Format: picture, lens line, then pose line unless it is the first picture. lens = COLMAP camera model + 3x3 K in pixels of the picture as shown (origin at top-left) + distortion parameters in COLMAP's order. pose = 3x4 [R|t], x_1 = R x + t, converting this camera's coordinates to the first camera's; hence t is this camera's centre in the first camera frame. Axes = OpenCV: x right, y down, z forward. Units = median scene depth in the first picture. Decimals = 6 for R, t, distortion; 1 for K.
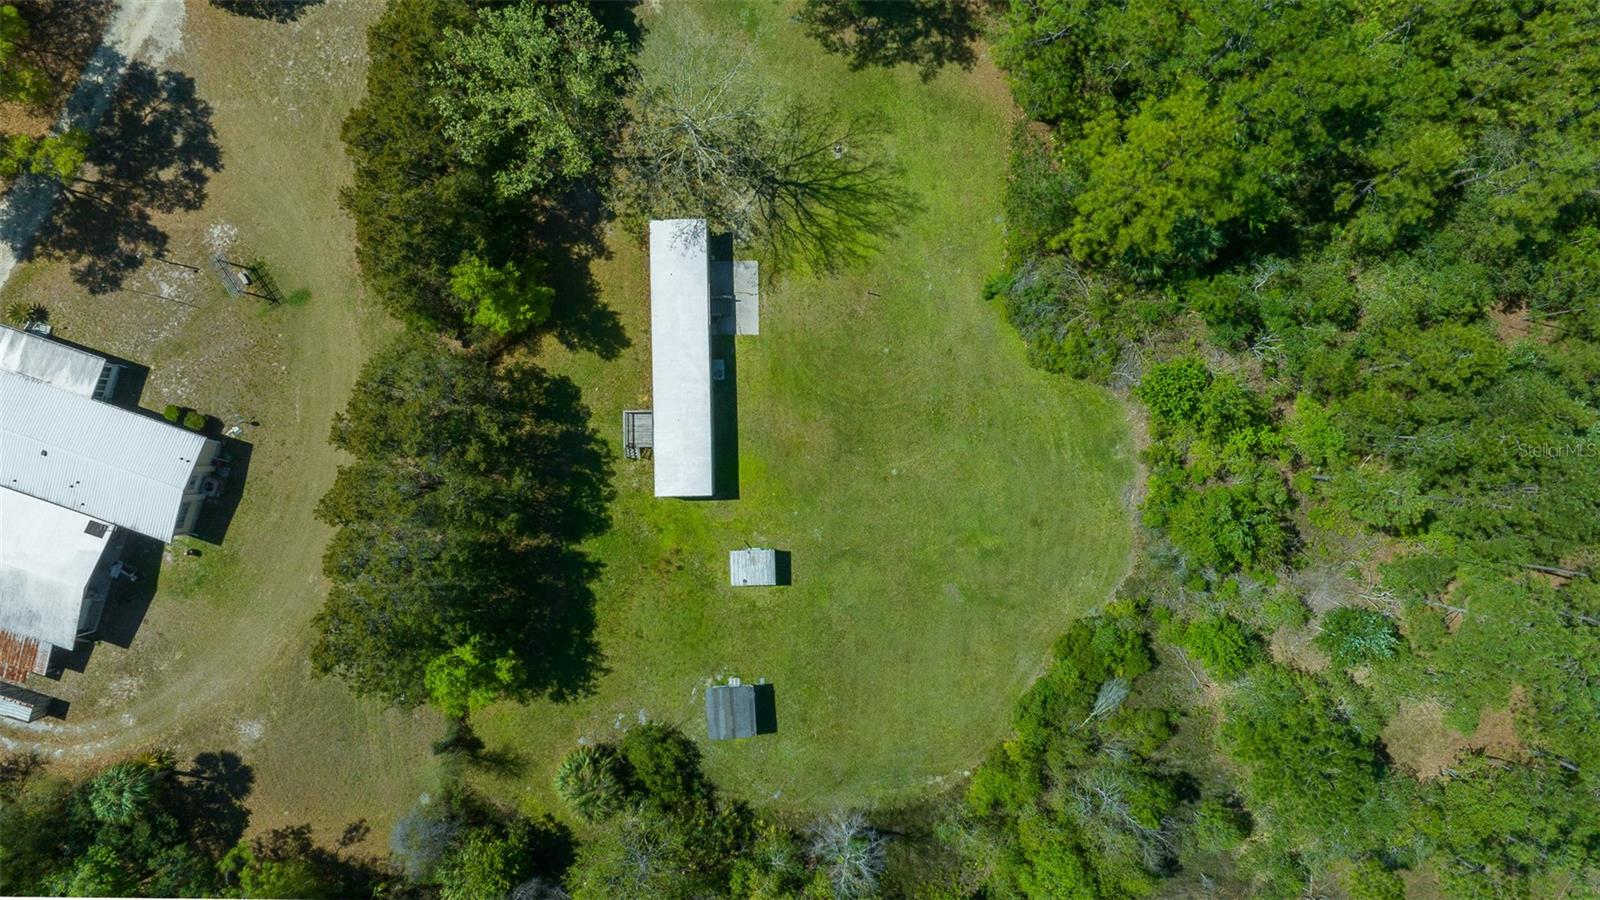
lens RADIAL K [[1168.9, 0, 800.0], [0, 1168.9, 450.0], [0, 0, 1]] dist [-0.008527, -0.005261]
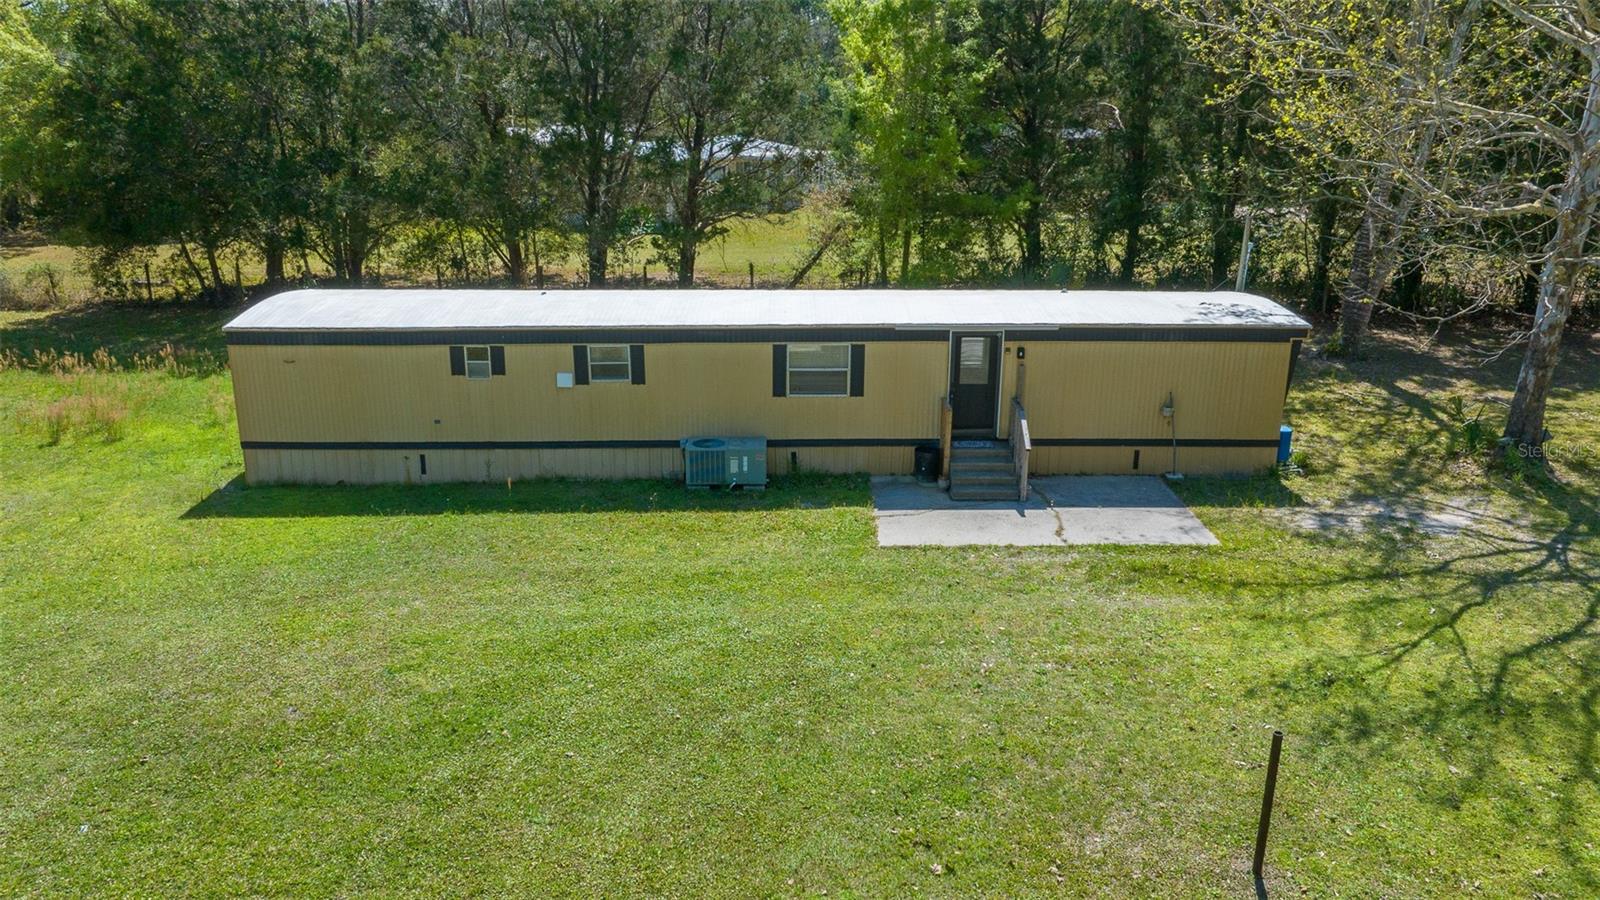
lens RADIAL K [[1168.9, 0, 800.0], [0, 1168.9, 450.0], [0, 0, 1]] dist [-0.008527, -0.005261]
pose [[-0.006934, 0.292948, -0.956103, 0.168252], [-0.999904, 0.009410, 0.010135, -0.087011], [0.011966, 0.956082, 0.292855, 0.924978]]
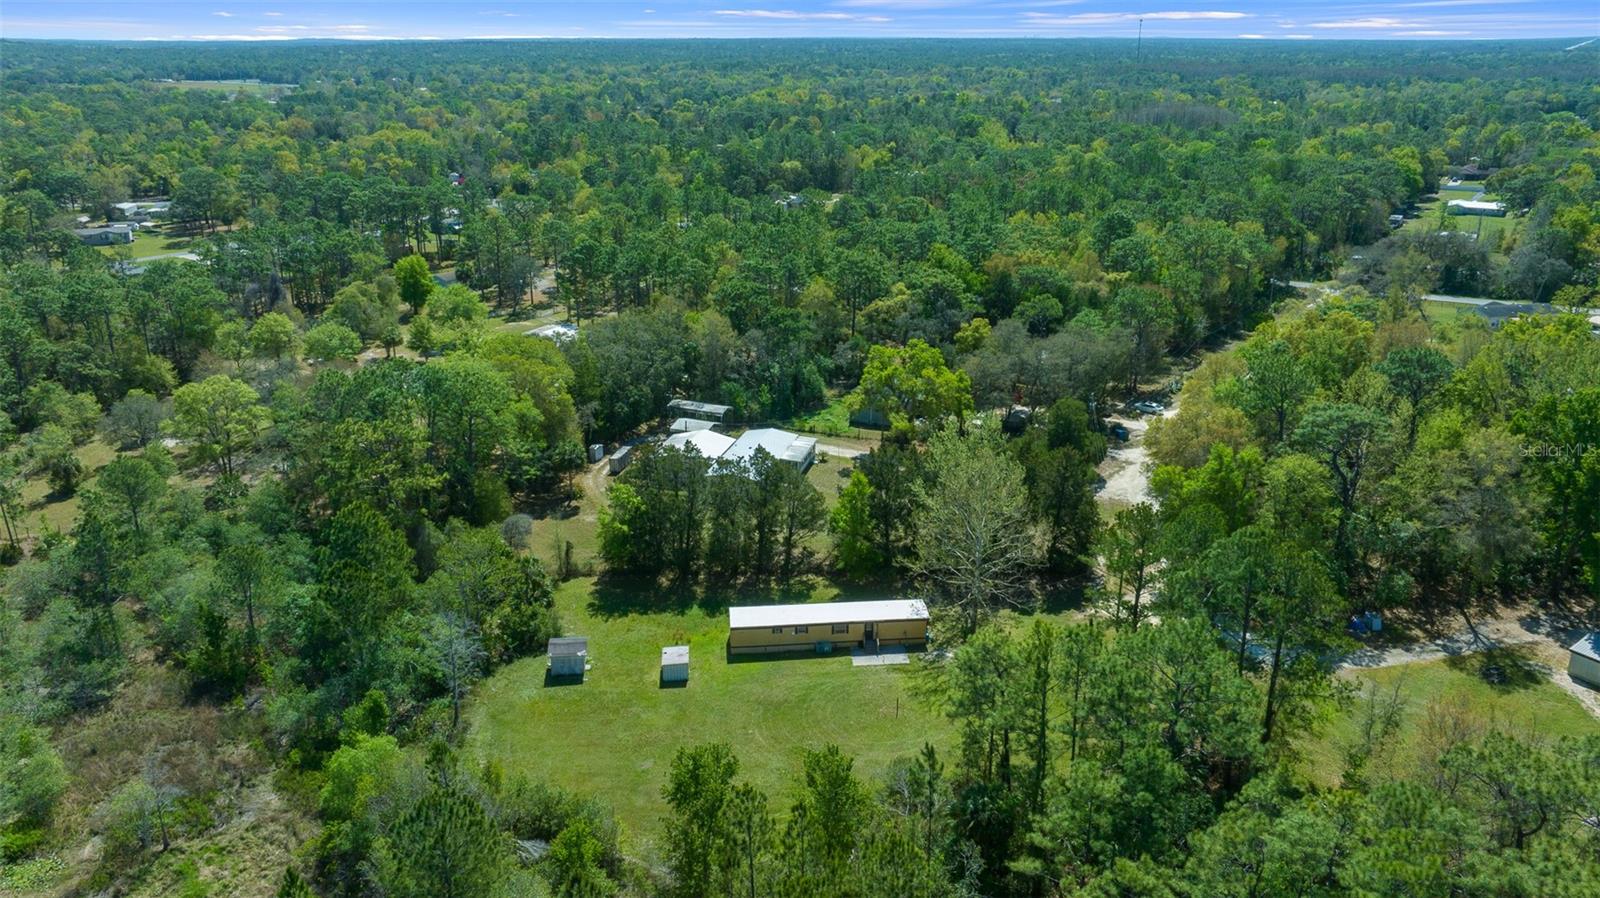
lens RADIAL K [[1123.9, 0, 808.3], [0, 1123.9, 451.3], [0, 0, 1]] dist [-0.010161, 0.001322]
pose [[0.070165, 0.344621, -0.936116, 1.060413], [-0.997332, 0.043203, -0.058849, 0.015350], [0.020162, 0.937747, 0.346732, 0.341358]]
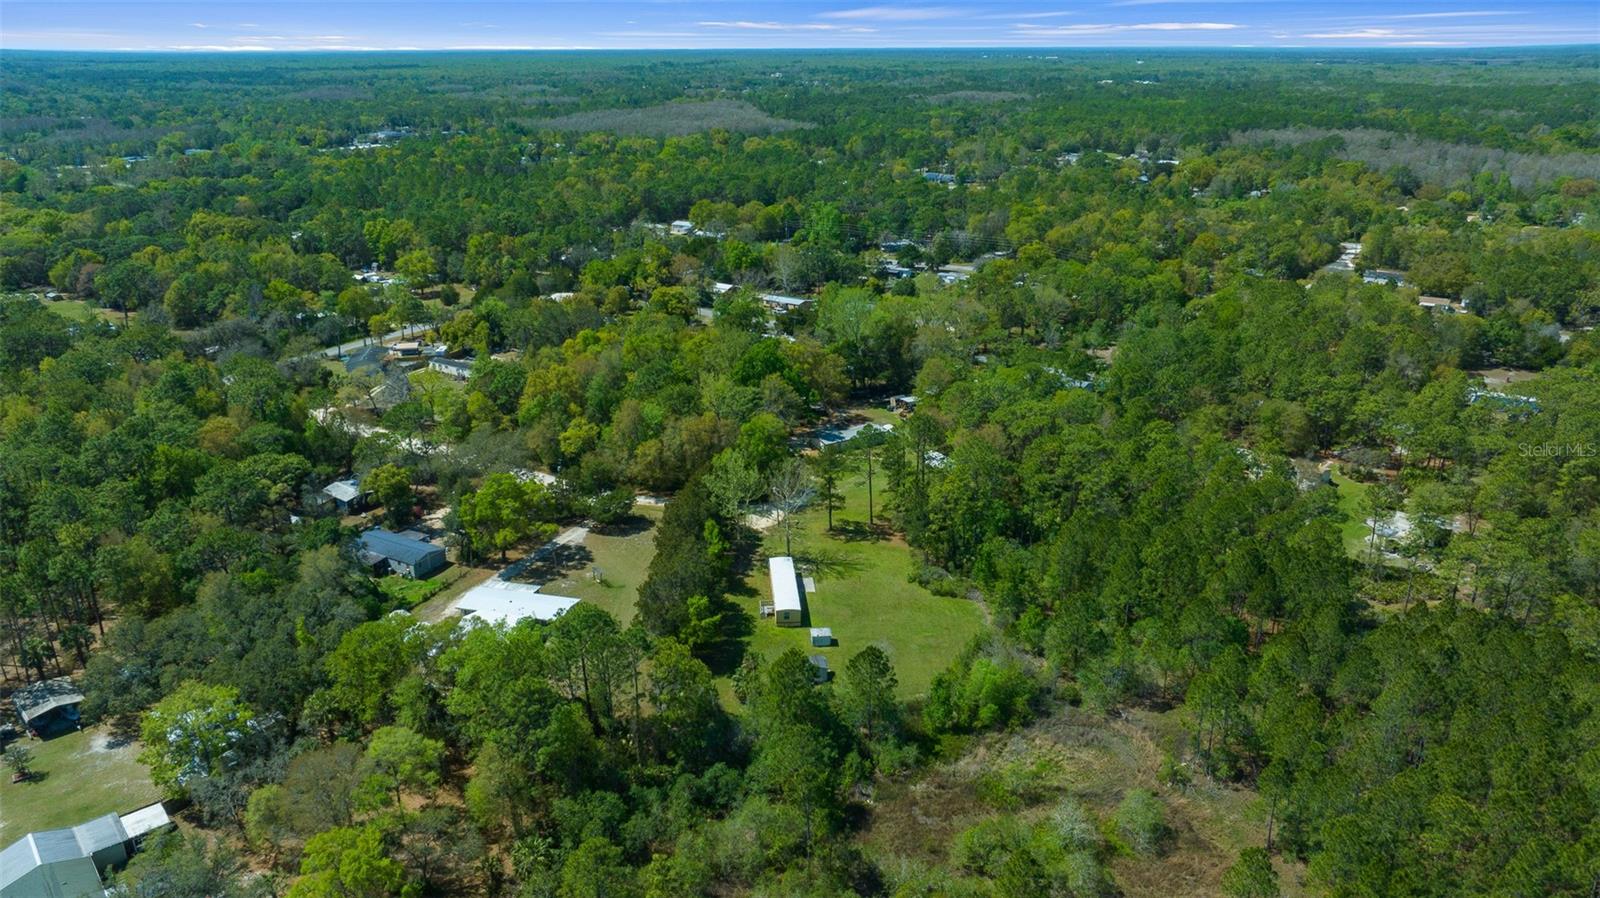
lens RADIAL K [[1123.9, 0, 808.3], [0, 1123.9, 451.3], [0, 0, 1]] dist [-0.010161, 0.001322]
pose [[0.997701, -0.021417, 0.064294, -0.190330], [0.067700, 0.357326, -0.931523, 1.915279], [-0.003024, 0.933734, 0.357955, -0.071532]]
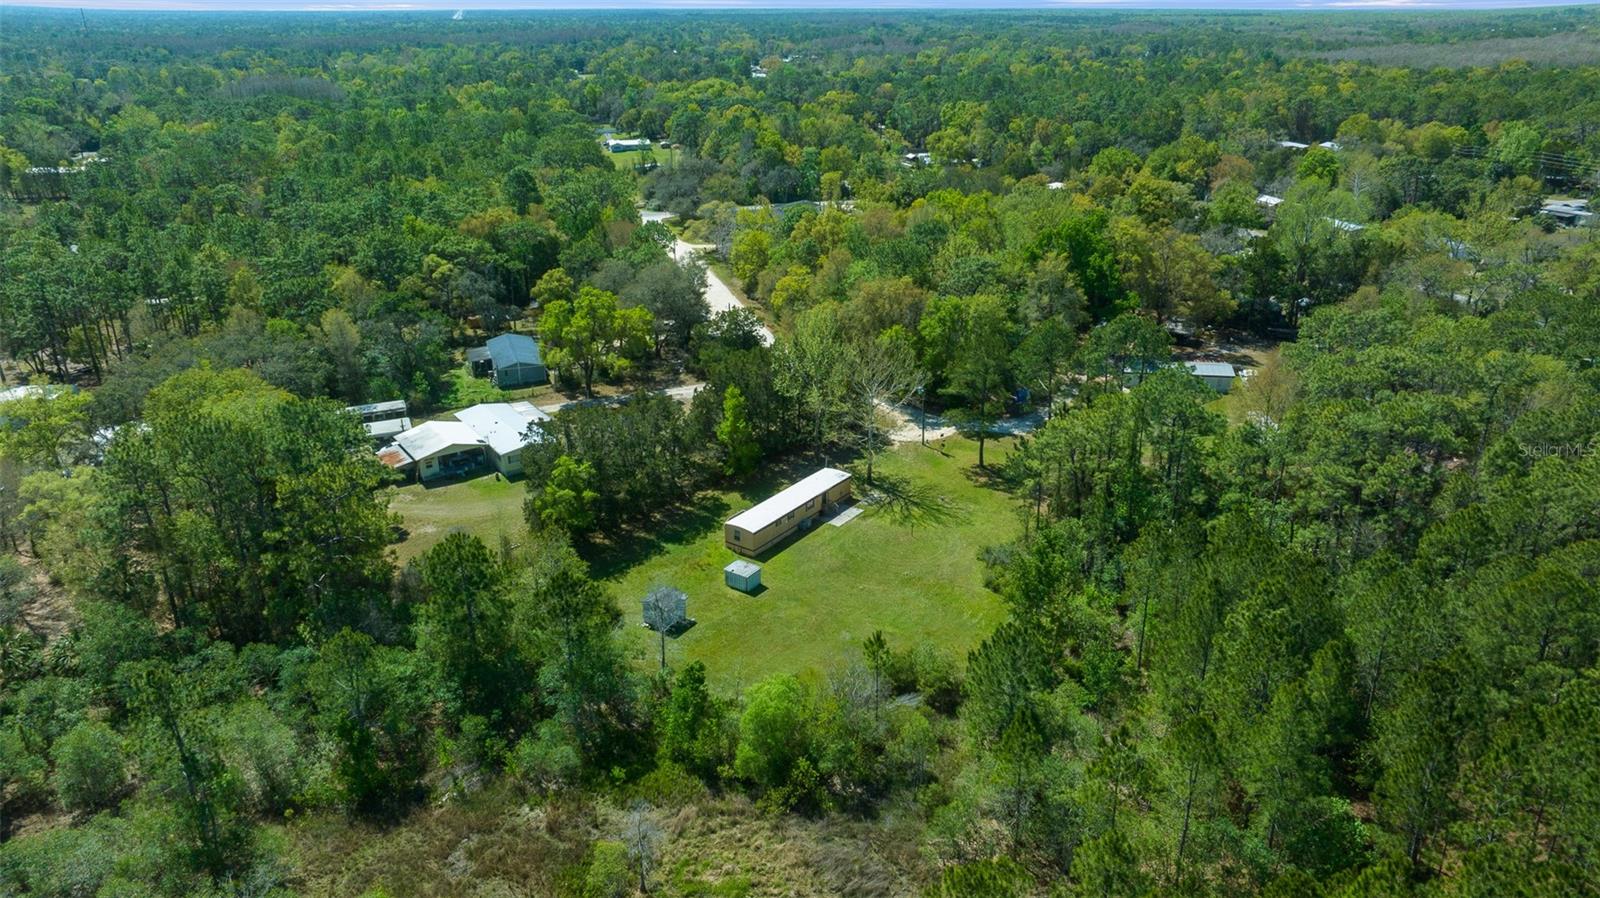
lens RADIAL K [[1123.9, 0, 808.3], [0, 1123.9, 451.3], [0, 0, 1]] dist [-0.010161, 0.001322]
pose [[0.800760, 0.226748, -0.554409, 0.763862], [-0.598913, 0.317558, -0.735160, 1.026459], [0.009361, 0.920729, 0.390090, 0.308690]]
